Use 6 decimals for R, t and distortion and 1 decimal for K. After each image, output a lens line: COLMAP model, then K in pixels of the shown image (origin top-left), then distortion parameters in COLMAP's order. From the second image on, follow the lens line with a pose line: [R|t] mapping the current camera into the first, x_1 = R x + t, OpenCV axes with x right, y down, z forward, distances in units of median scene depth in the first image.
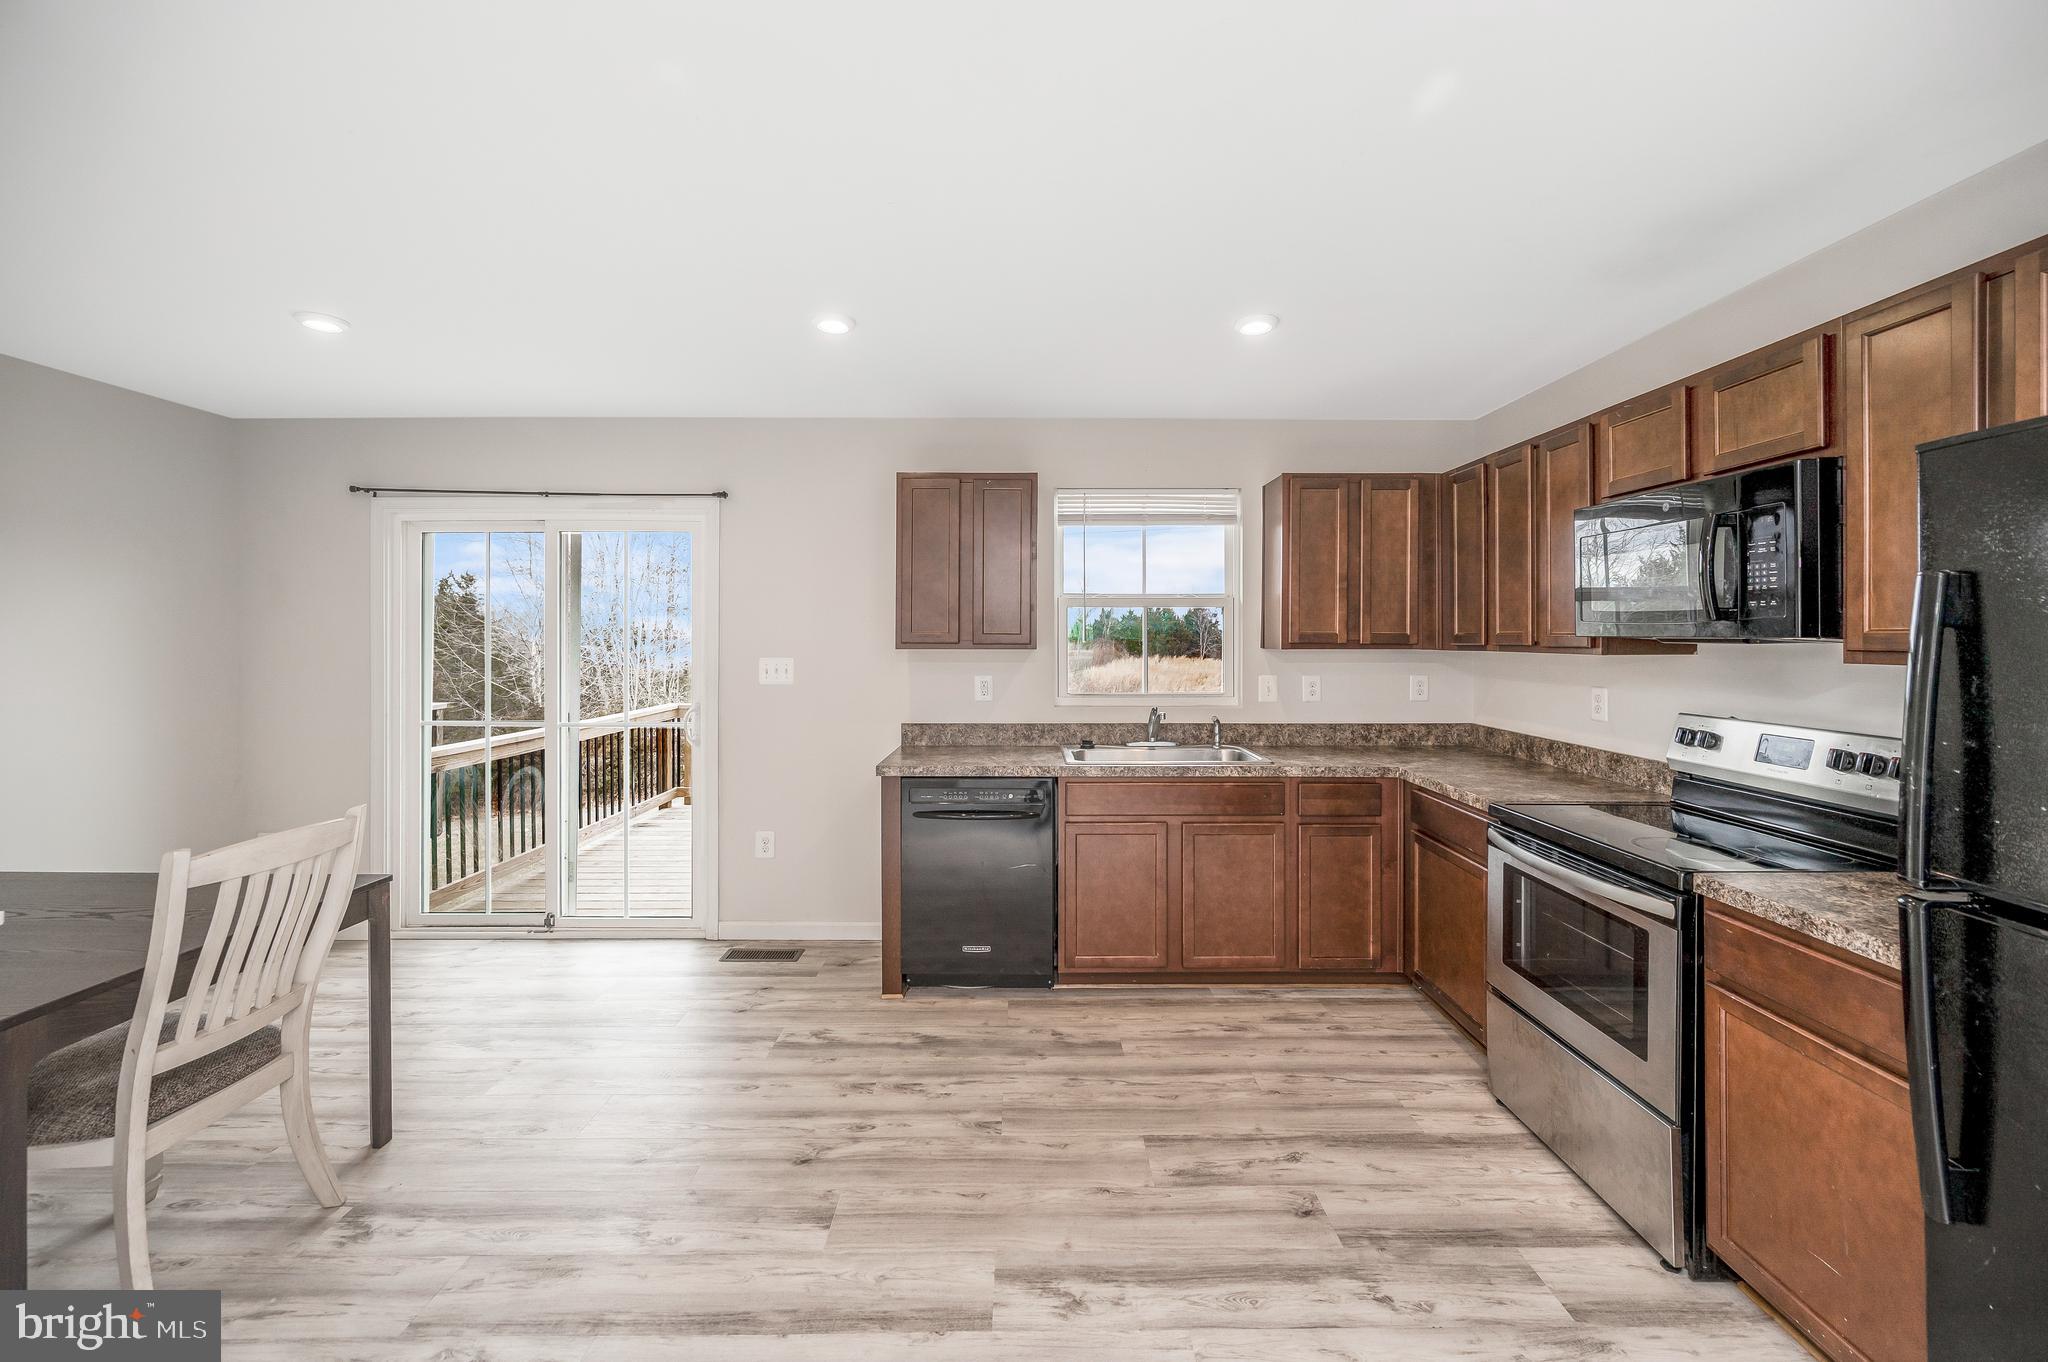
lens RADIAL K [[821.5, 0, 1038.0], [0, 821.5, 633.8], [0, 0, 1]] dist [-0.001335, -0.000249]
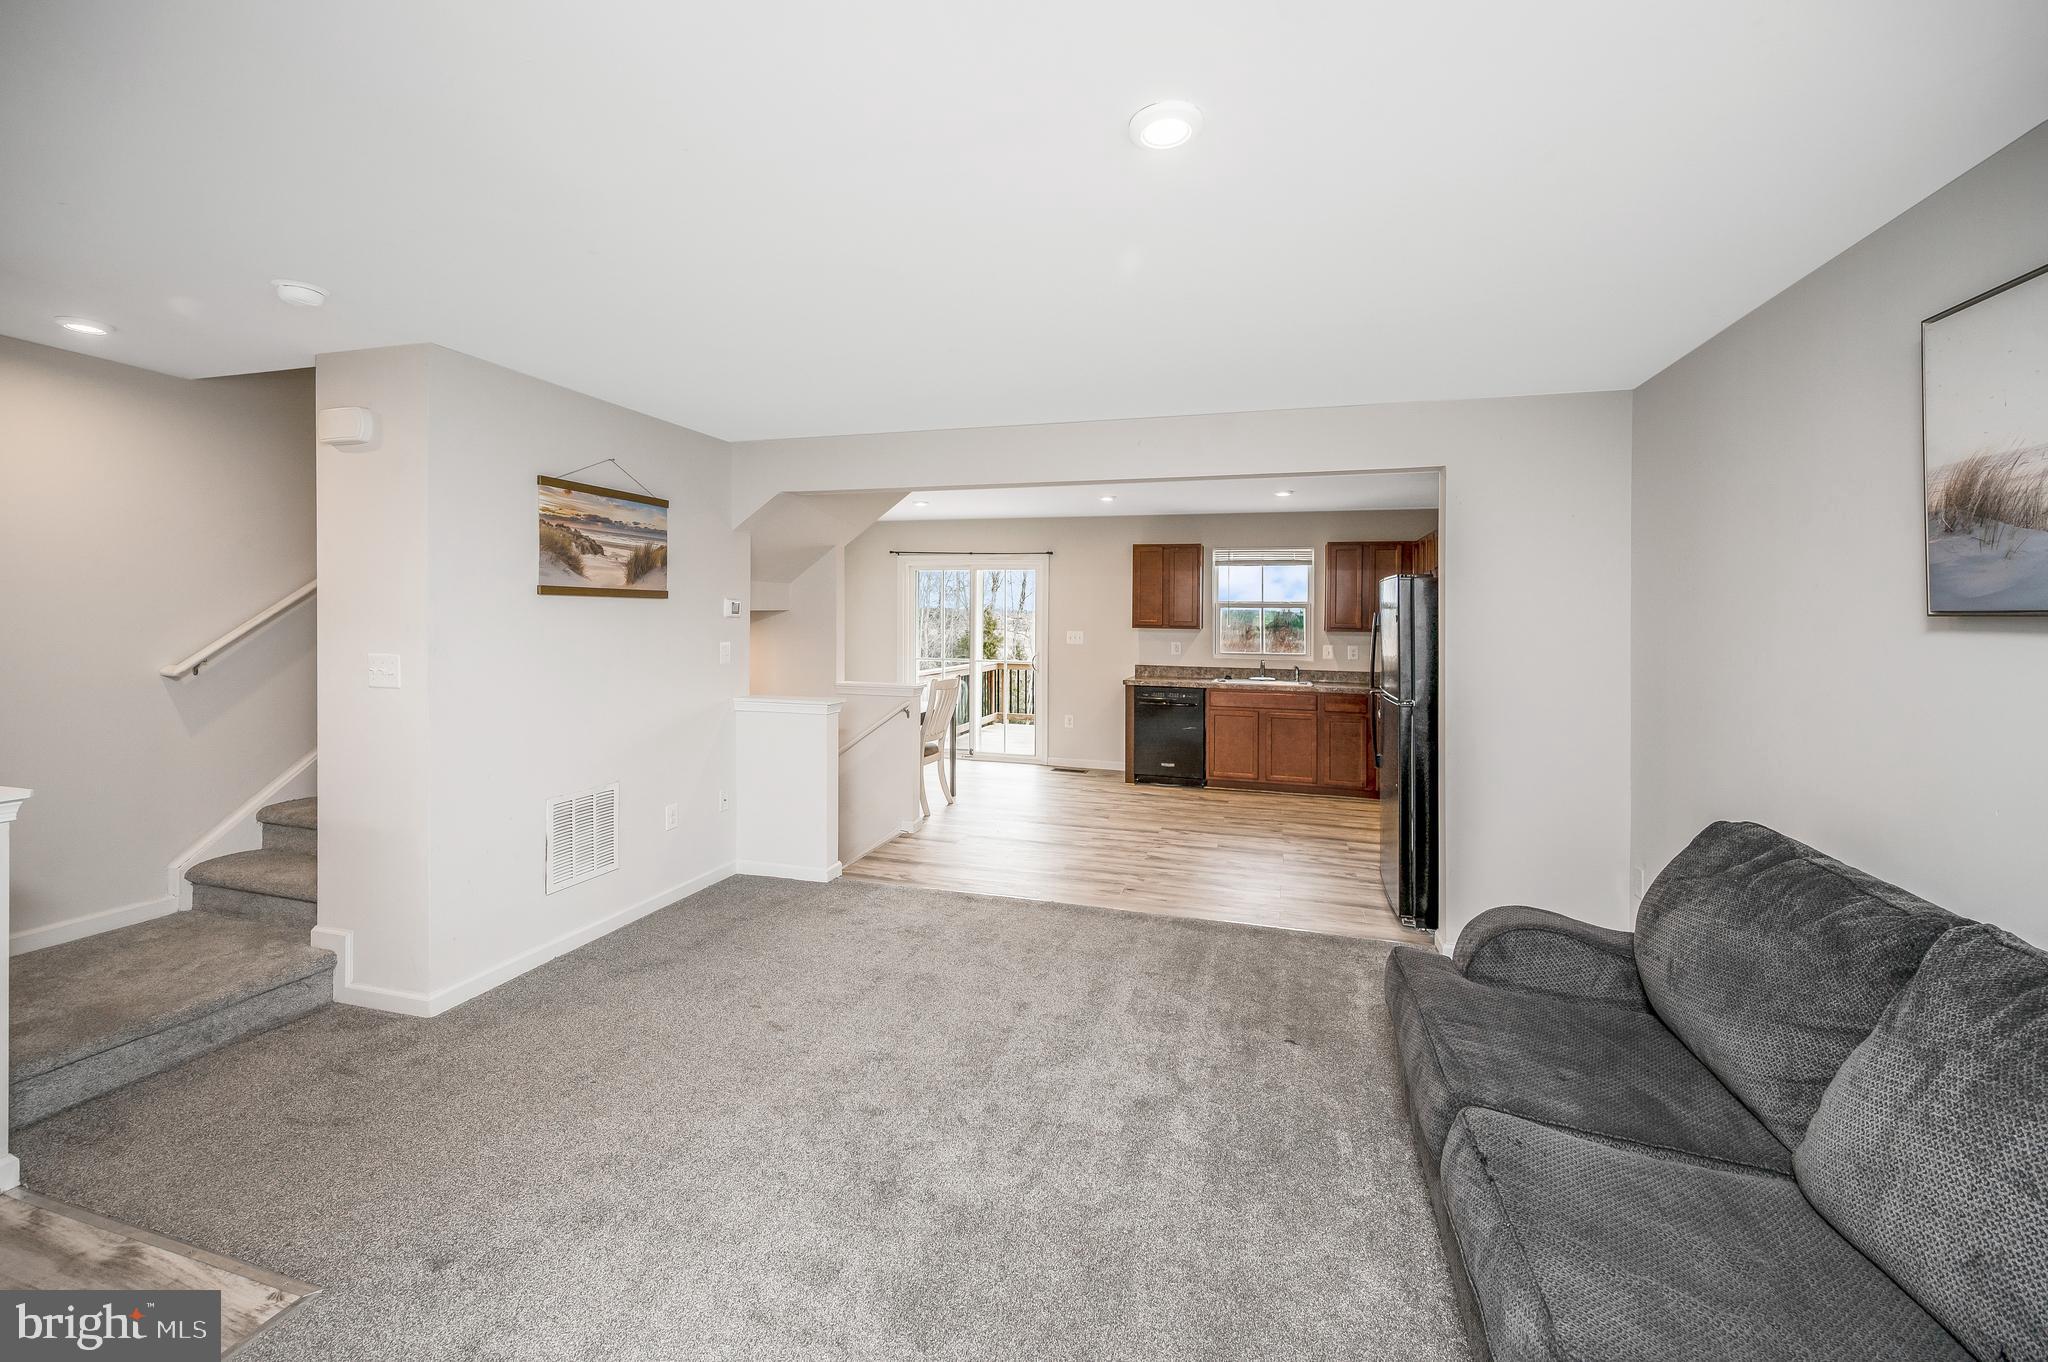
lens RADIAL K [[828.2, 0, 1021.5], [0, 828.2, 611.3], [0, 0, 1]] dist [-0.001274, -0.000211]
pose [[0.952331, 0.008066, -0.304960, 0.248598], [-0.008769, 0.999961, -0.000936, -0.024307], [0.304940, 0.003566, 0.952365, -1.354276]]
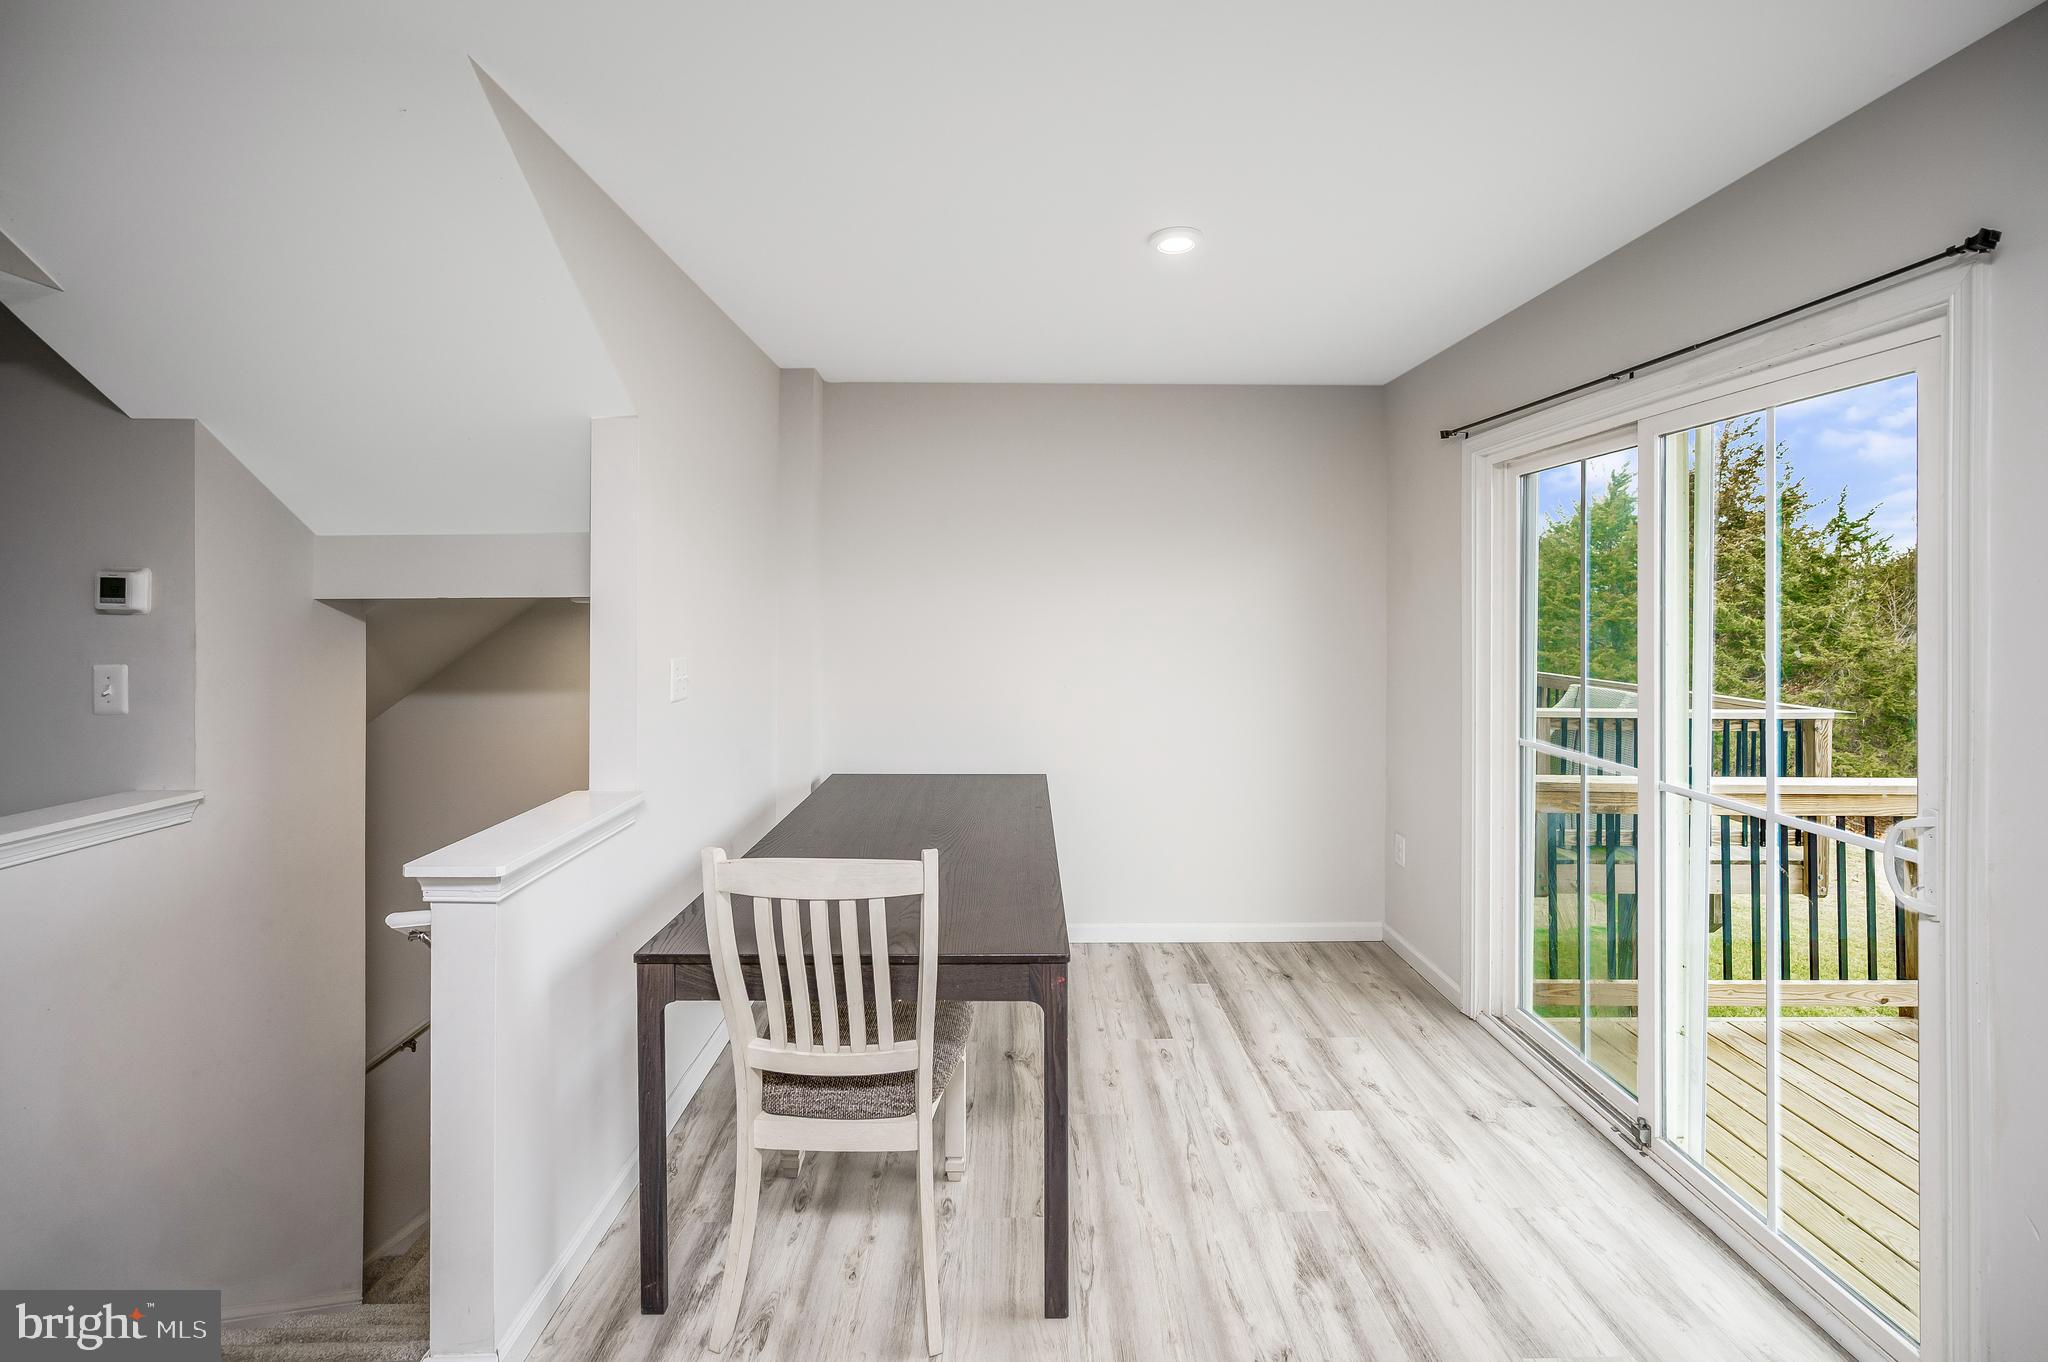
lens RADIAL K [[853.5, 0, 1026.2], [0, 853.5, 603.3], [0, 0, 1]] dist [0.000527, 0.000066]
pose [[0.000370, -0.001131, -0.999999, -0.016484], [0.000579, 0.999999, -0.001131, -0.014686], [1.000000, -0.000579, 0.000371, 0.768143]]
